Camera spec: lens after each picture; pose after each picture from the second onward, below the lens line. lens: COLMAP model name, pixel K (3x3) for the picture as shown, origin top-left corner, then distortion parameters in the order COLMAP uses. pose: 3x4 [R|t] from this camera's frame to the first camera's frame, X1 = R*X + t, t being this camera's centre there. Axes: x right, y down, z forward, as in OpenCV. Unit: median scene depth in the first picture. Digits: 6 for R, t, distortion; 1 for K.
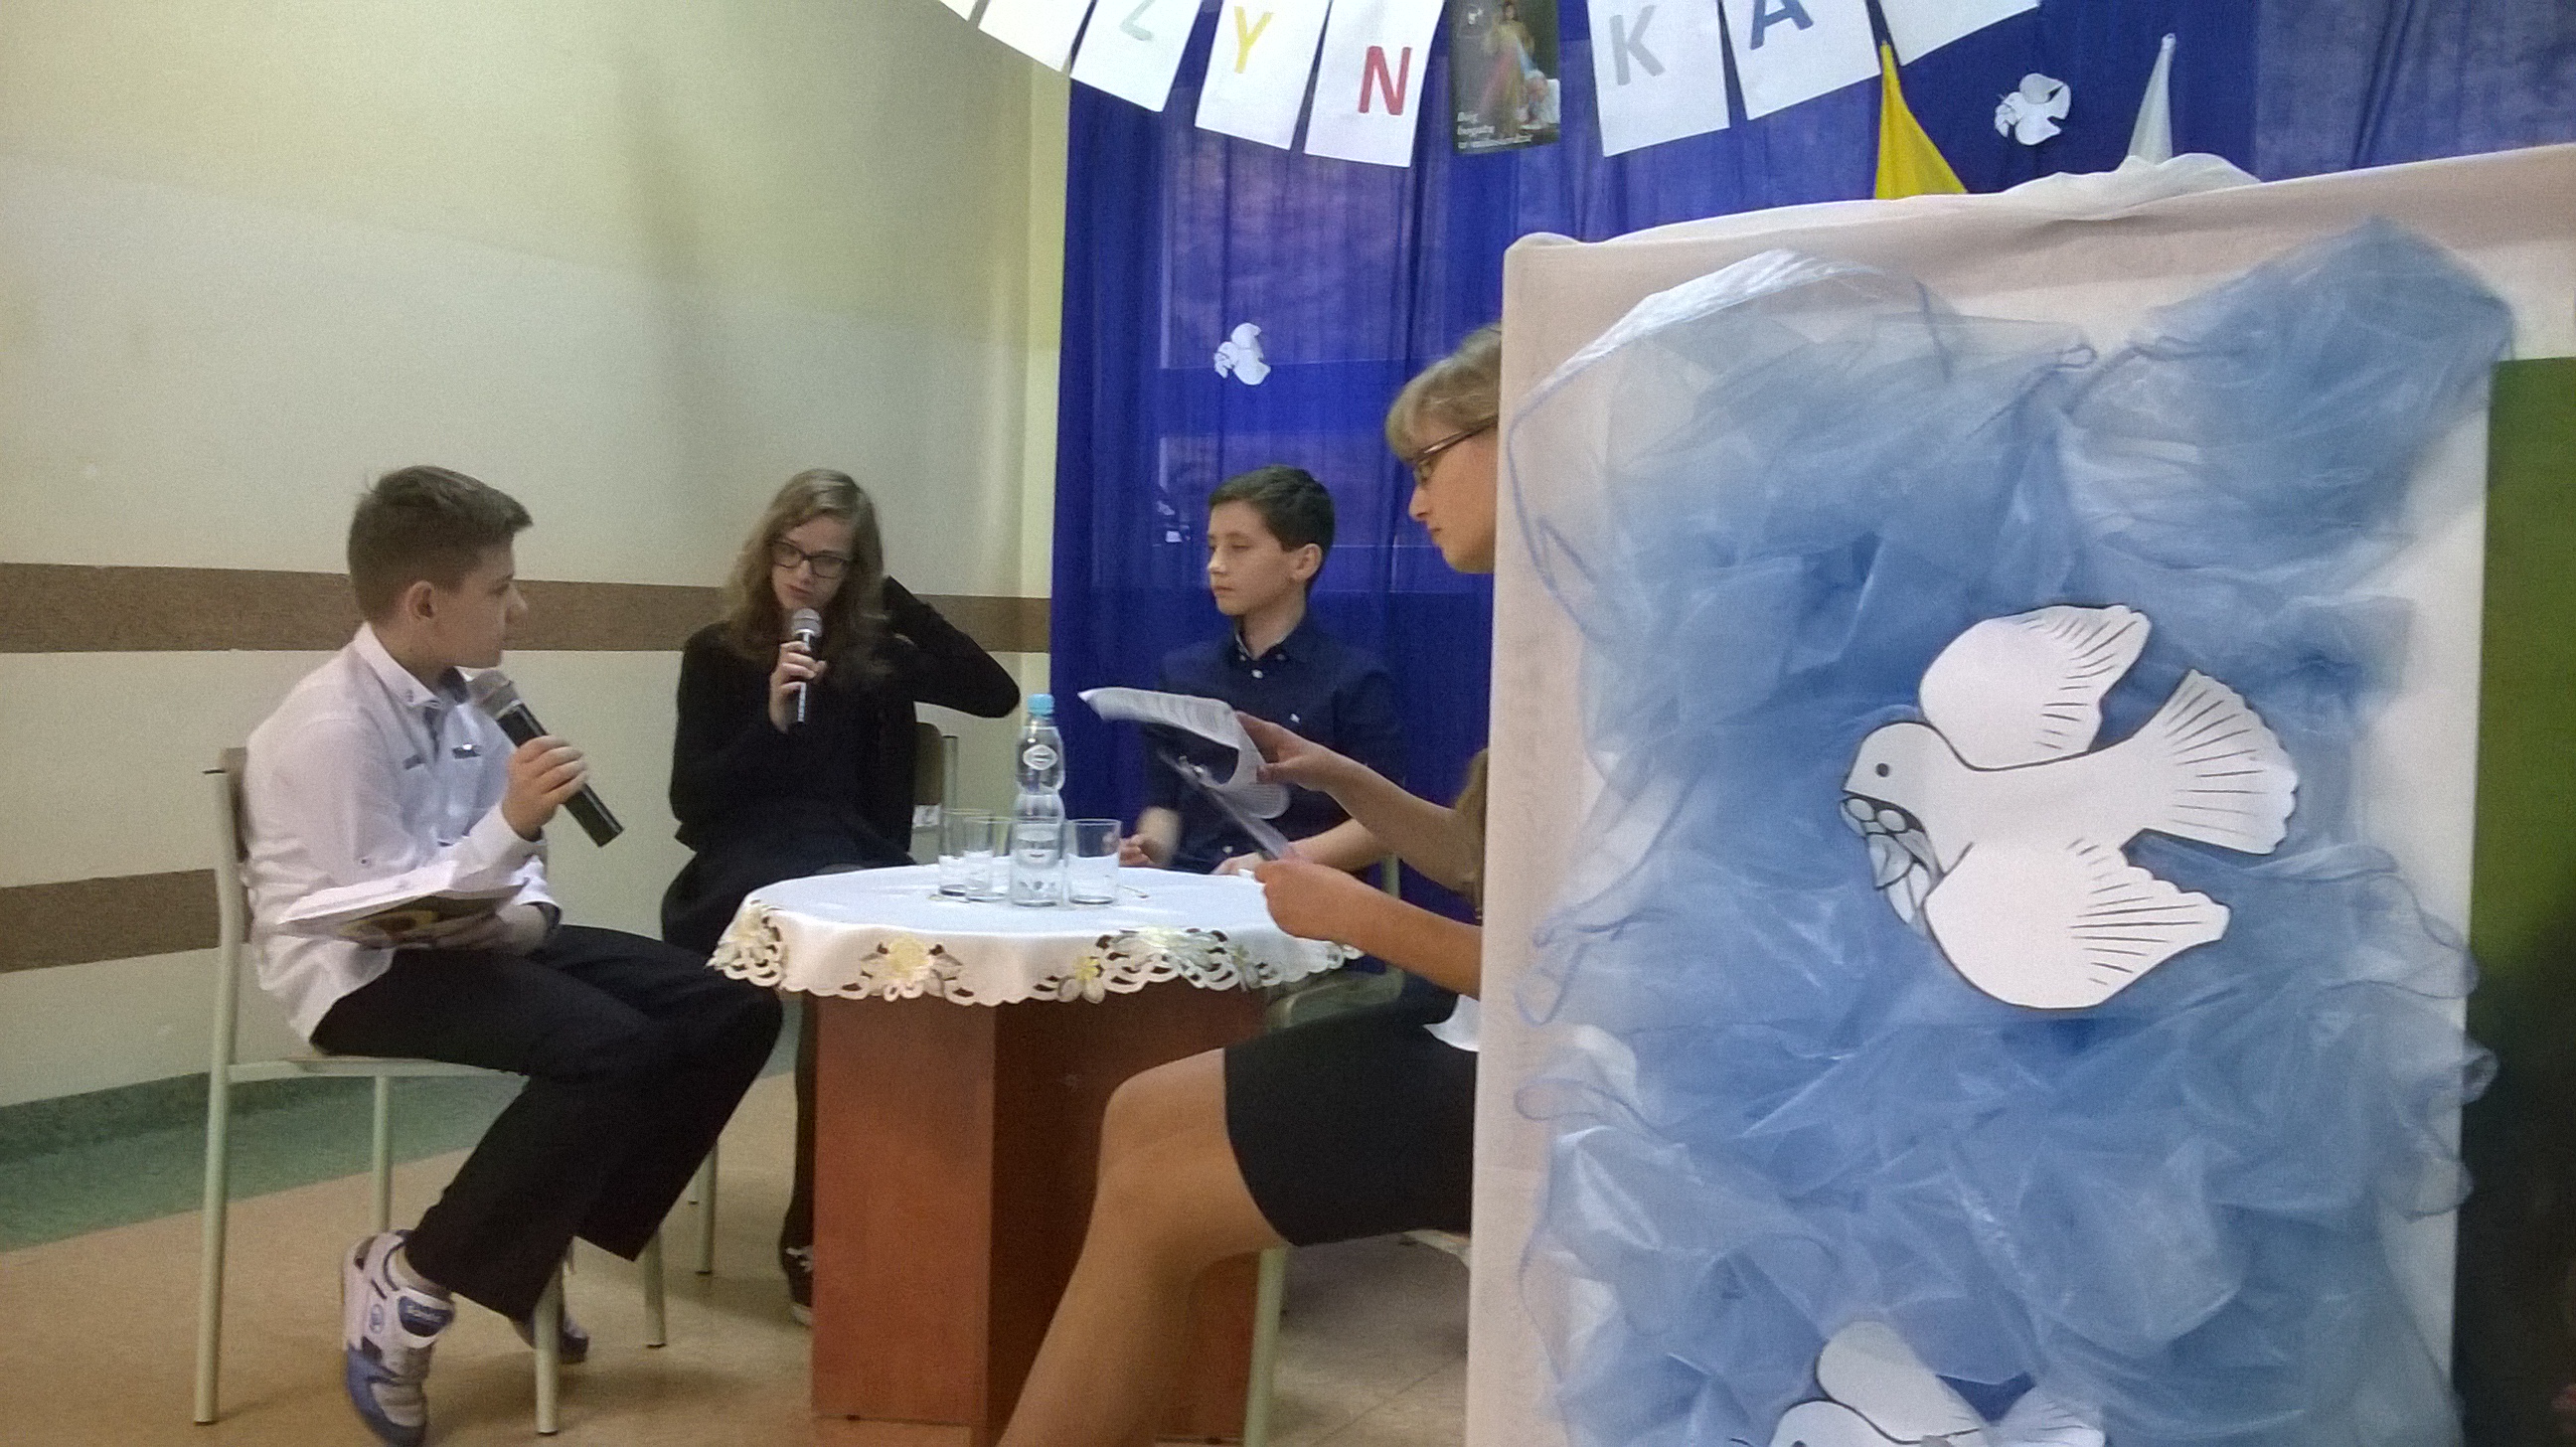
lens RADIAL K [[2324.2, 0, 1293.7], [0, 2324.2, 733.6], [0, 0, 1]] dist [-0.000661, -0.065094]
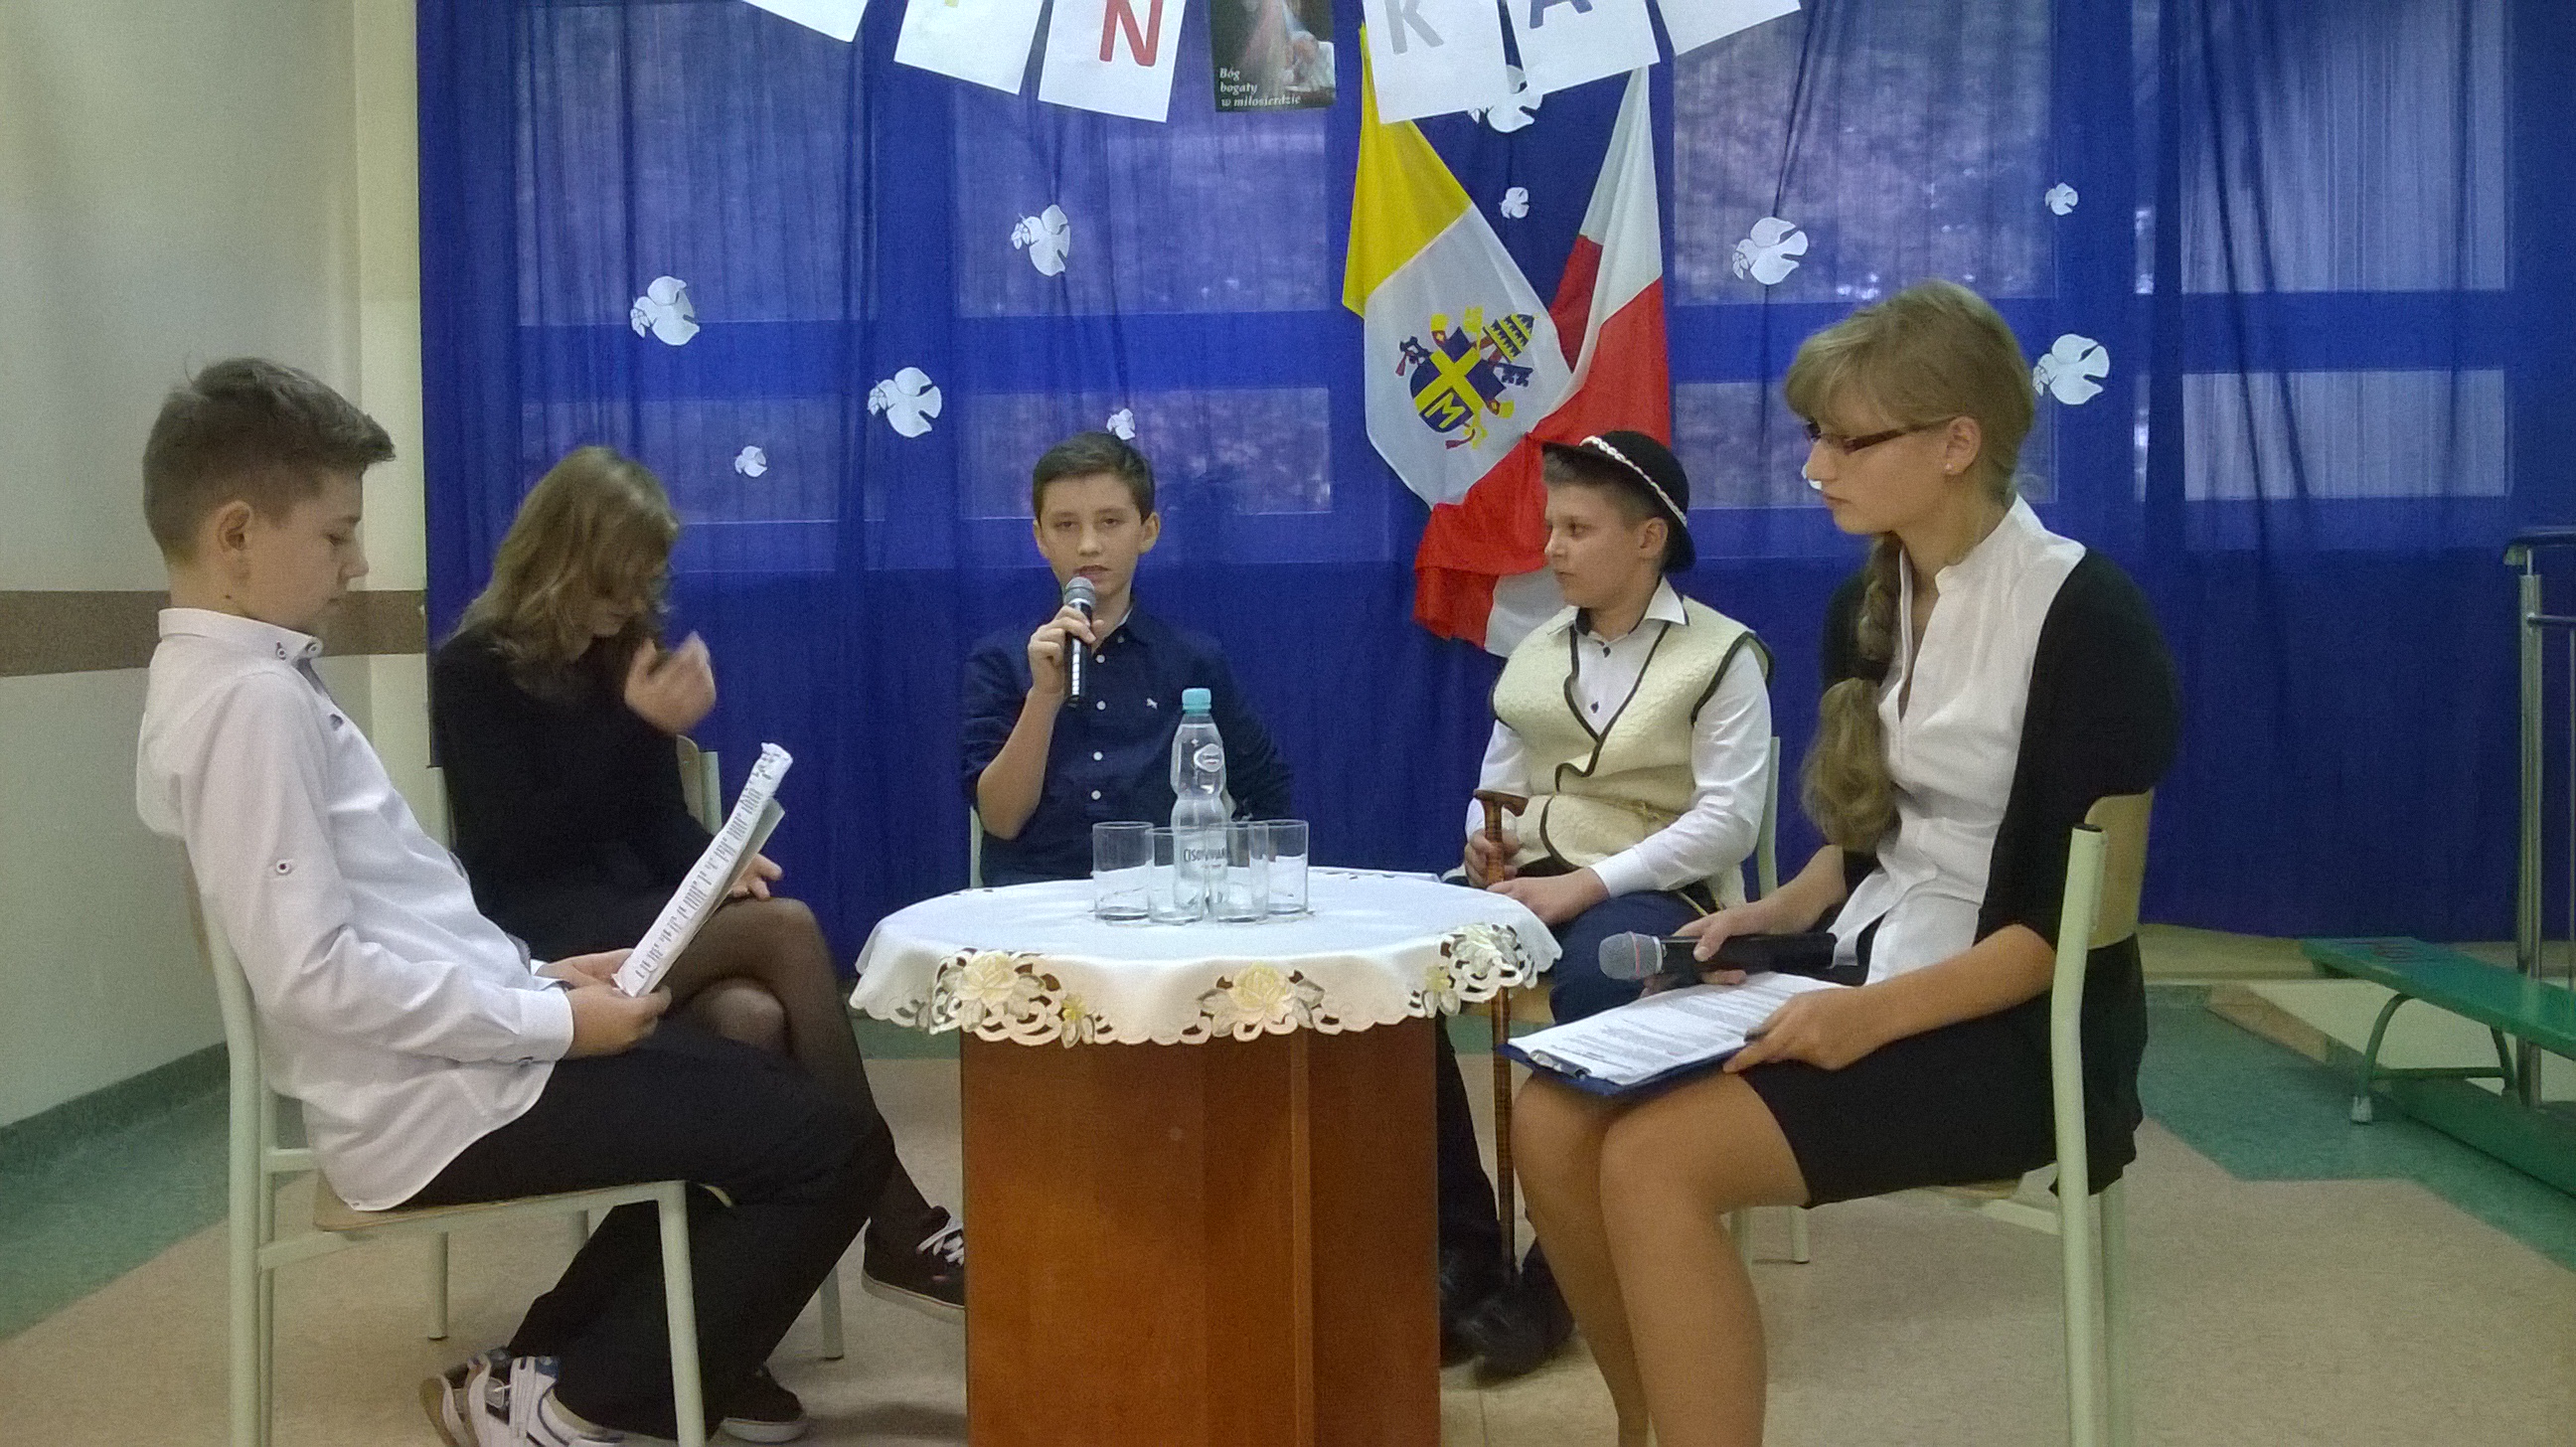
lens RADIAL K [[2324.2, 0, 1274.1], [0, 2324.2, 702.4], [0, 0, 1]] dist [-0.000661, -0.065094]
pose [[0.881700, -0.056339, 0.468435, -0.506975], [0.055883, 0.998326, 0.014884, -0.023216], [-0.468490, 0.013054, 0.883372, 0.187514]]
